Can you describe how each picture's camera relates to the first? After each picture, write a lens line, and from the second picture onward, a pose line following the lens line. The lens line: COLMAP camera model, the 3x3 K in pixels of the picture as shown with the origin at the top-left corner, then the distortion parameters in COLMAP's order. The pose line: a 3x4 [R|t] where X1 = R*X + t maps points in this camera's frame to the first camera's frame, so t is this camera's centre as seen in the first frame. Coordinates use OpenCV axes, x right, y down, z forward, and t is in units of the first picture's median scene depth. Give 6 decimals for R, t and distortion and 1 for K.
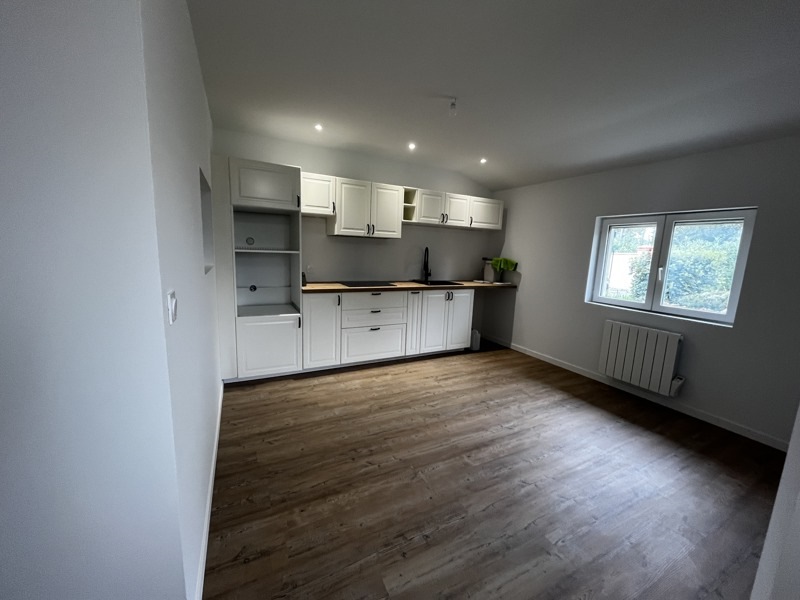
lens RADIAL K [[319.9, 0, 398.8], [0, 319.9, 299.7], [0, 0, 1]] dist [-0.001139, -0.000083]
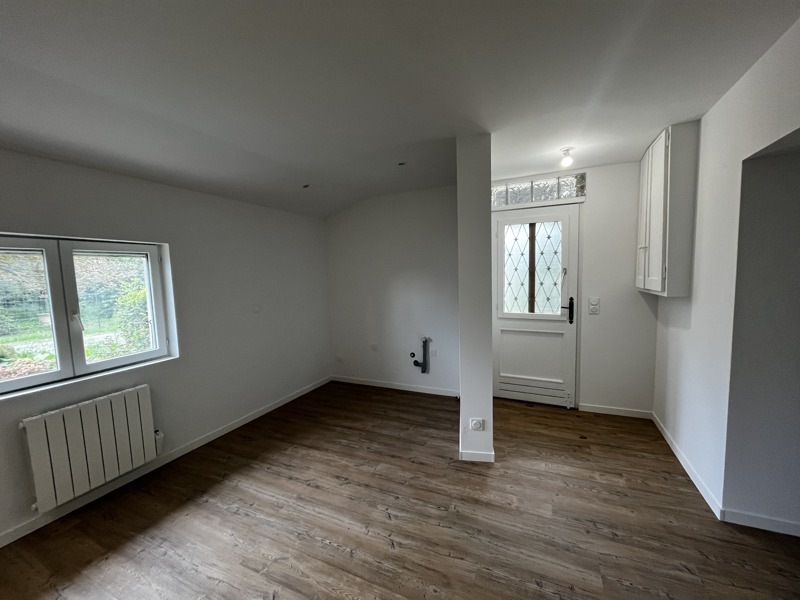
lens RADIAL K [[319.9, 0, 400.7], [0, 319.9, 300.5], [0, 0, 1]] dist [-0.001139, -0.000083]
pose [[-0.616346, -0.089413, 0.782383, -0.212284], [0.128362, 0.968837, 0.211843, -0.228409], [-0.776943, 0.230997, -0.585662, 1.041906]]
